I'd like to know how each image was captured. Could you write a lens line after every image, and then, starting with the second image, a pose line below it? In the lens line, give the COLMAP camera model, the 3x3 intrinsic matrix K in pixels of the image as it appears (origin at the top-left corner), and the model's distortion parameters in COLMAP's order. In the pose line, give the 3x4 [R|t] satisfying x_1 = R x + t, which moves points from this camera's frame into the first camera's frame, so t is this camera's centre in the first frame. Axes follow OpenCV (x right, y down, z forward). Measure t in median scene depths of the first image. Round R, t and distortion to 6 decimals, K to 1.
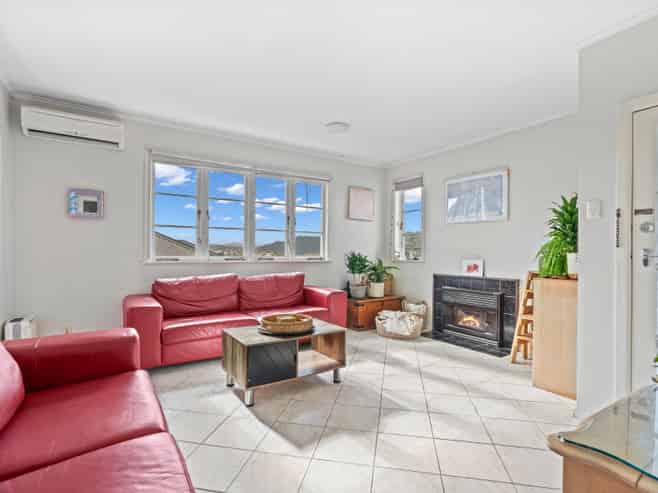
lens RADIAL K [[339.5, 0, 325.6], [0, 339.5, 247.7], [0, 0, 1]] dist [-0.002095, -0.000396]
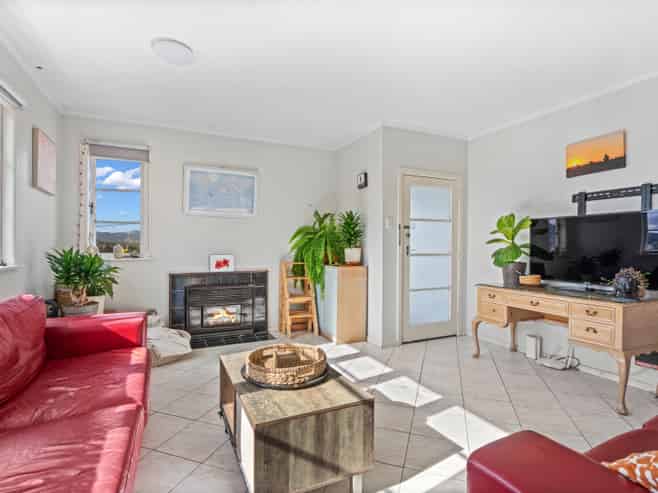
lens RADIAL K [[339.5, 0, 325.6], [0, 339.5, 247.7], [0, 0, 1]] dist [-0.002095, -0.000396]
pose [[0.164949, -0.006708, 0.986279, -0.485794], [-0.015491, 0.999836, 0.009391, 0.000152], [-0.986180, -0.016828, 0.164818, 0.542118]]
